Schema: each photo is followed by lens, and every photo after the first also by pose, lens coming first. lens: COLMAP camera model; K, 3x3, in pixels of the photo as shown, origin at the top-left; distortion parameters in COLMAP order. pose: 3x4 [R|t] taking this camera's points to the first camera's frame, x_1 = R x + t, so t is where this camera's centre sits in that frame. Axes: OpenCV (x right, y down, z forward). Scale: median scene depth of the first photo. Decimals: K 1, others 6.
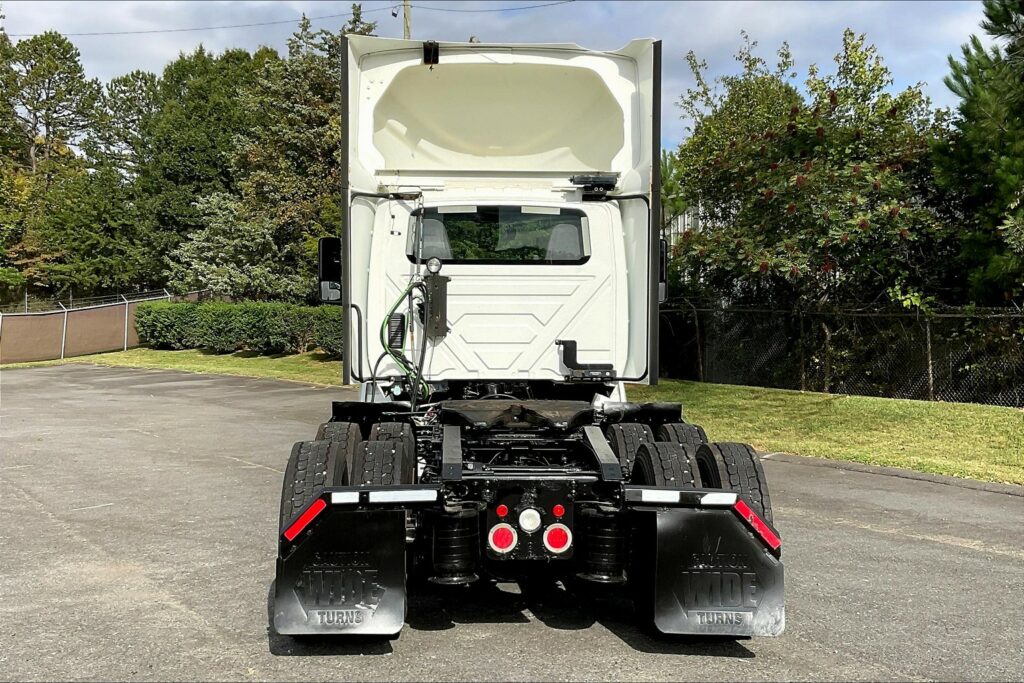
lens RADIAL K [[1230.6, 0, 514.0], [0, 1230.6, 364.4], [0, 0, 1]] dist [0.057496, -0.001774]
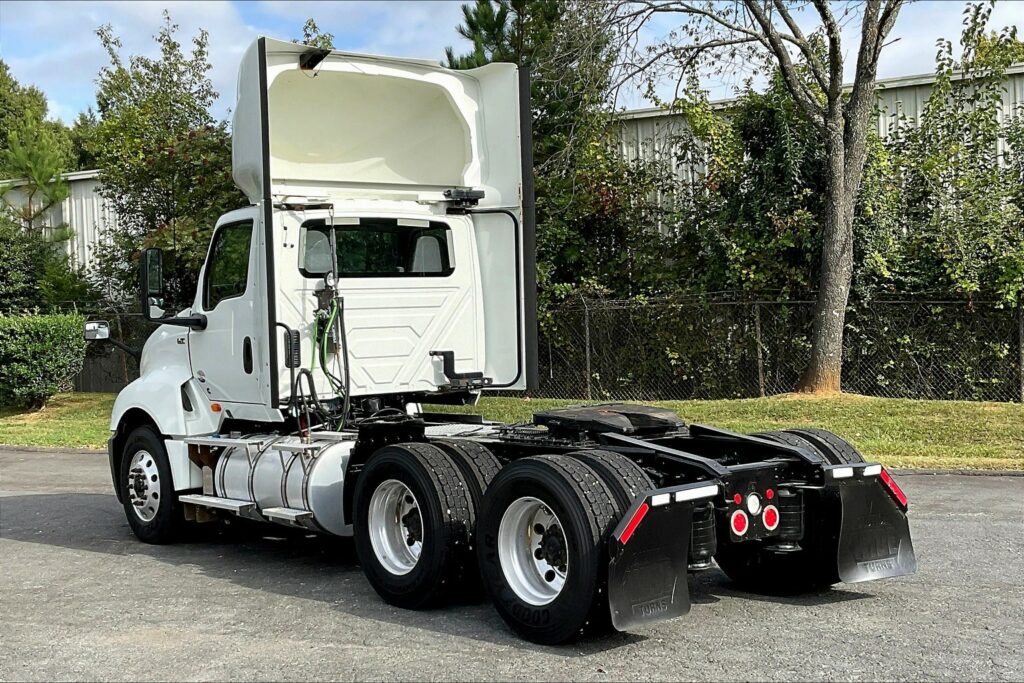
lens RADIAL K [[1381.0, 0, 490.6], [0, 1381.0, 342.3], [0, 0, 1]] dist [0.022060, 0.009189]
pose [[0.816457, -0.038918, 0.576094, -0.580945], [0.049488, 0.998771, -0.002664, -0.021787], [-0.575282, 0.030685, 0.817379, 0.046047]]
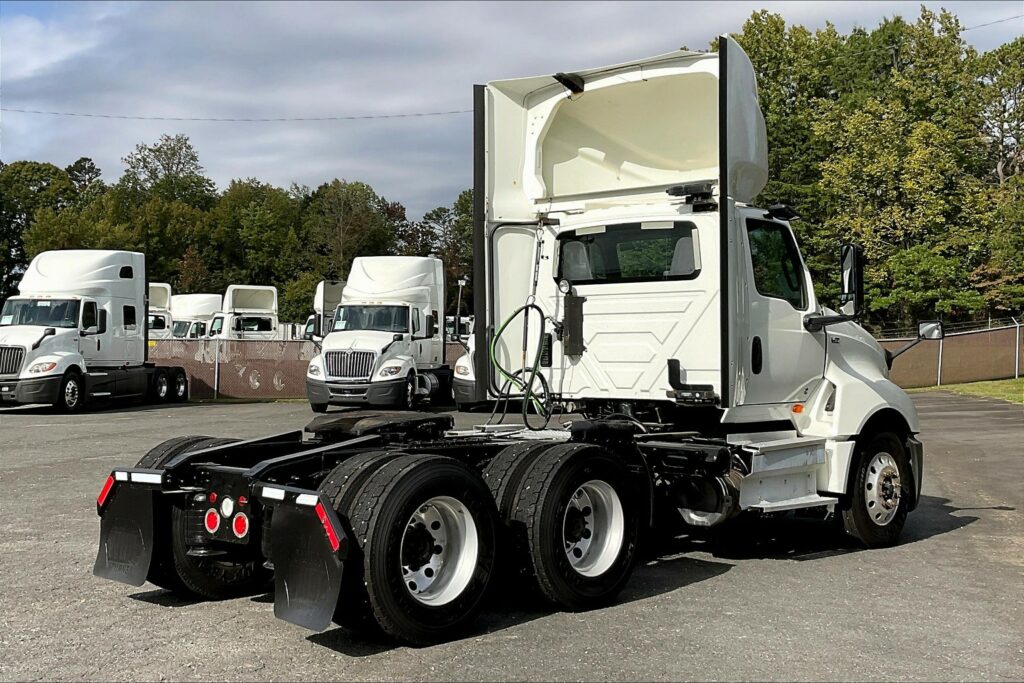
lens RADIAL K [[1348.8, 0, 487.0], [0, 1348.8, 310.1], [0, 0, 1]] dist [0.072602, 0.010791]
pose [[0.686245, -0.026605, -0.726884, 0.703452], [-0.019374, 0.998308, -0.054830, 0.002708], [0.727113, 0.051710, 0.684568, 0.177009]]
